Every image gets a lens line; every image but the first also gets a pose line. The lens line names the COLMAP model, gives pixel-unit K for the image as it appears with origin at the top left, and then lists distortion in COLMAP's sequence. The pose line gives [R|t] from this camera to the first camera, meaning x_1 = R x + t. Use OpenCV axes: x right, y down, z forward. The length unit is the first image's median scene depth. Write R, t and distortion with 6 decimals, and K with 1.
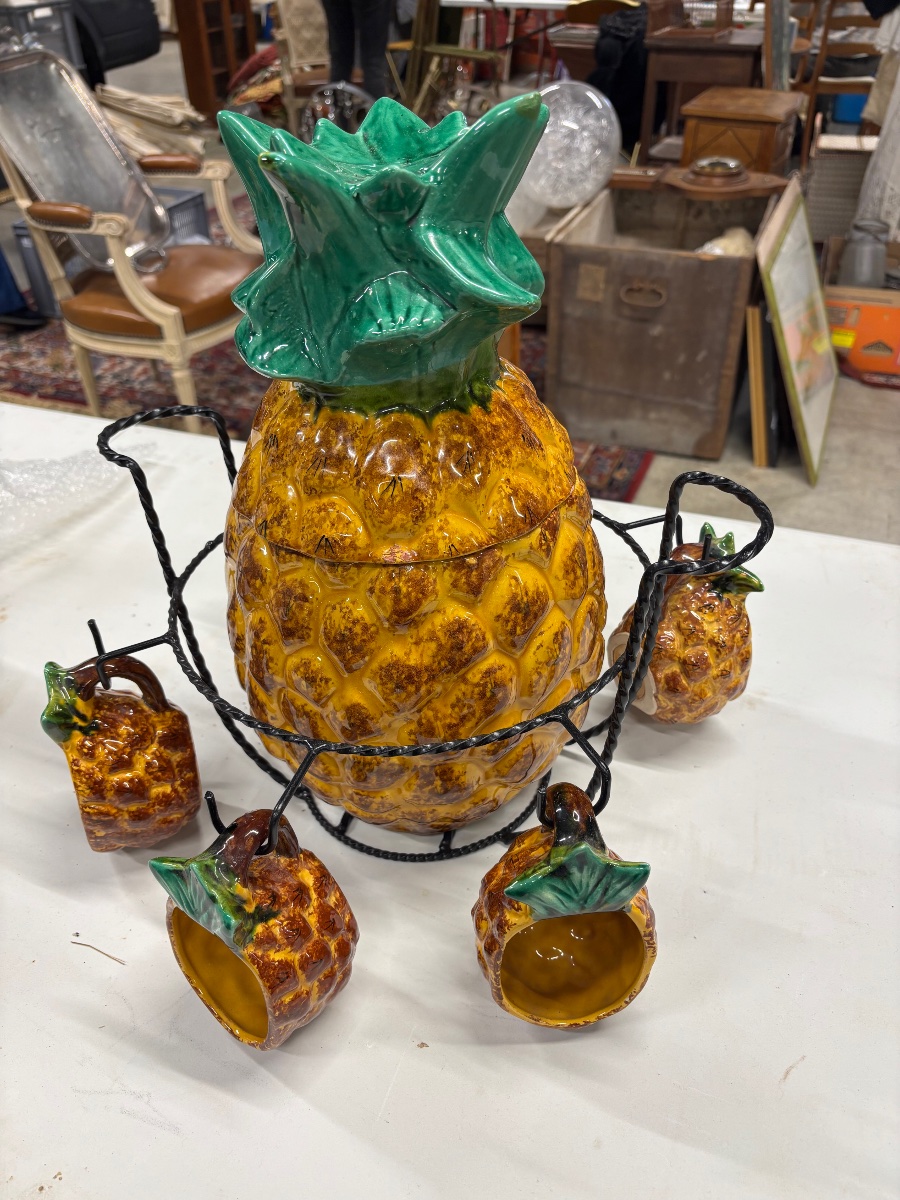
lens RADIAL K [[924.5, 0, 450.0], [0, 924.5, 600.0], [0, 0, 1]] dist [0.034400, -0.056950]
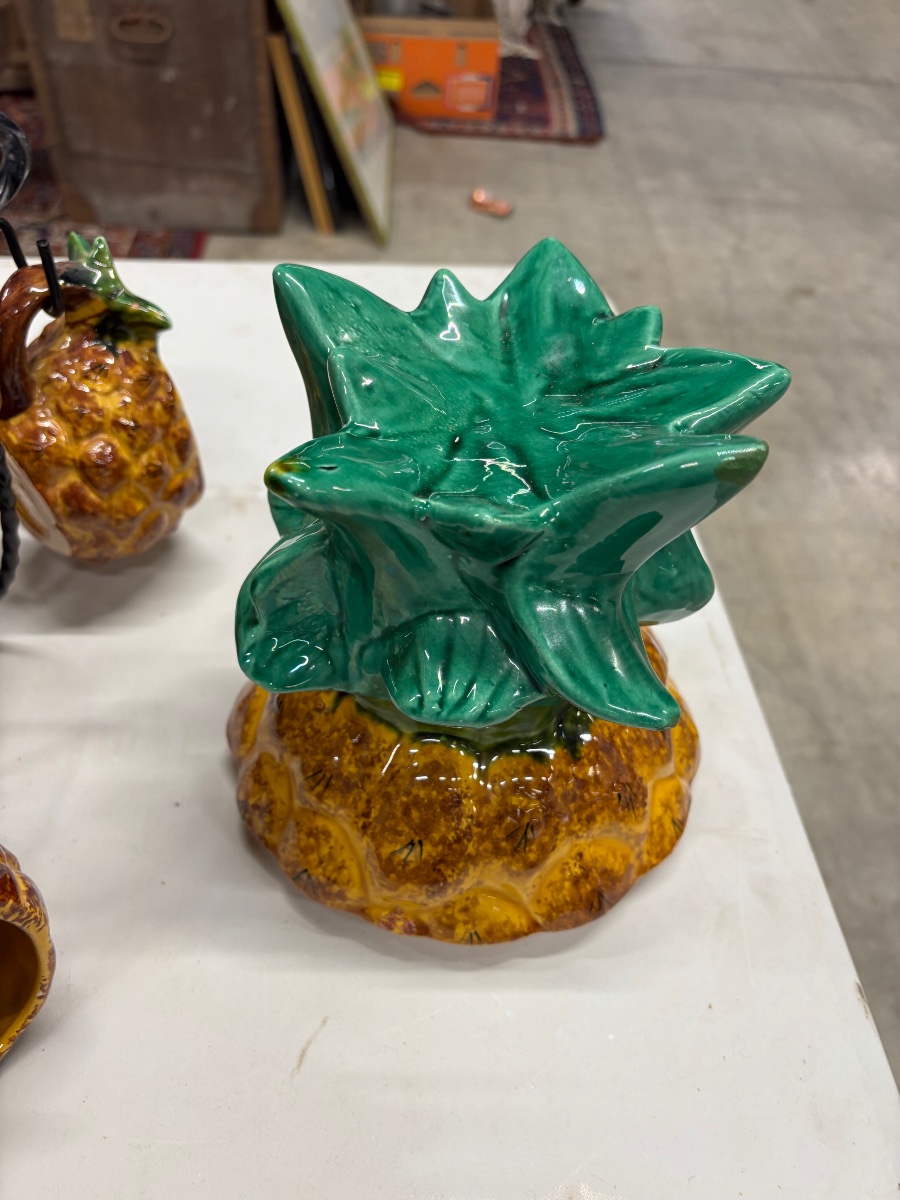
lens RADIAL K [[924.5, 0, 450.0], [0, 924.5, 600.0], [0, 0, 1]] dist [0.034400, -0.056950]
pose [[0.912586, -0.246639, 0.326123, 0.064948], [0.178534, 0.957898, 0.224848, 0.014831], [-0.367849, -0.146969, 0.918198, 0.081986]]
